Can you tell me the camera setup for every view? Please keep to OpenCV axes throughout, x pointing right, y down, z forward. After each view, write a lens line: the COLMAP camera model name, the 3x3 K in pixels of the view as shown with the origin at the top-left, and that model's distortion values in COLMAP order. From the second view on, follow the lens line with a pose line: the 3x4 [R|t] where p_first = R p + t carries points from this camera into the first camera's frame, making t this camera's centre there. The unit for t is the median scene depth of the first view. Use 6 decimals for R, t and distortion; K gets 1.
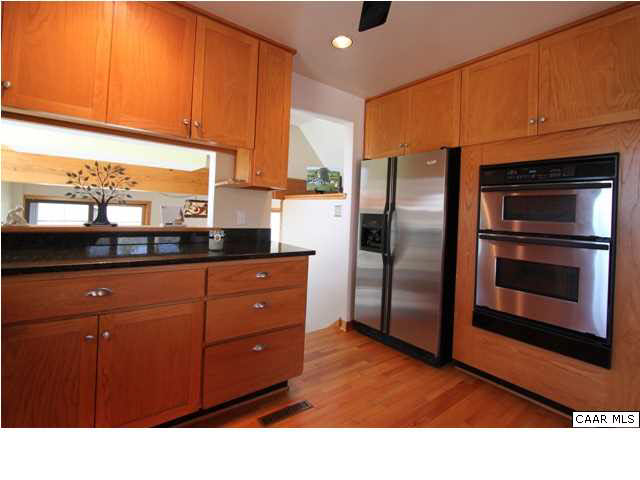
lens RADIAL K [[300.9, 0, 320.5], [0, 300.9, 210.4], [0, 0, 1]] dist [-0.002654, -0.000443]
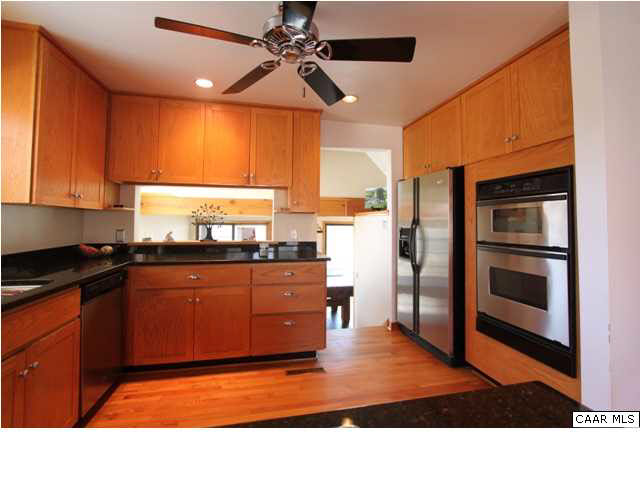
lens RADIAL K [[300.9, 0, 320.5], [0, 300.9, 210.4], [0, 0, 1]] dist [-0.002654, -0.000443]
pose [[0.902806, -0.053054, -0.426762, 0.478278], [0.035634, 0.998177, -0.048708, -0.013247], [0.428569, 0.028766, 0.903051, -0.222677]]
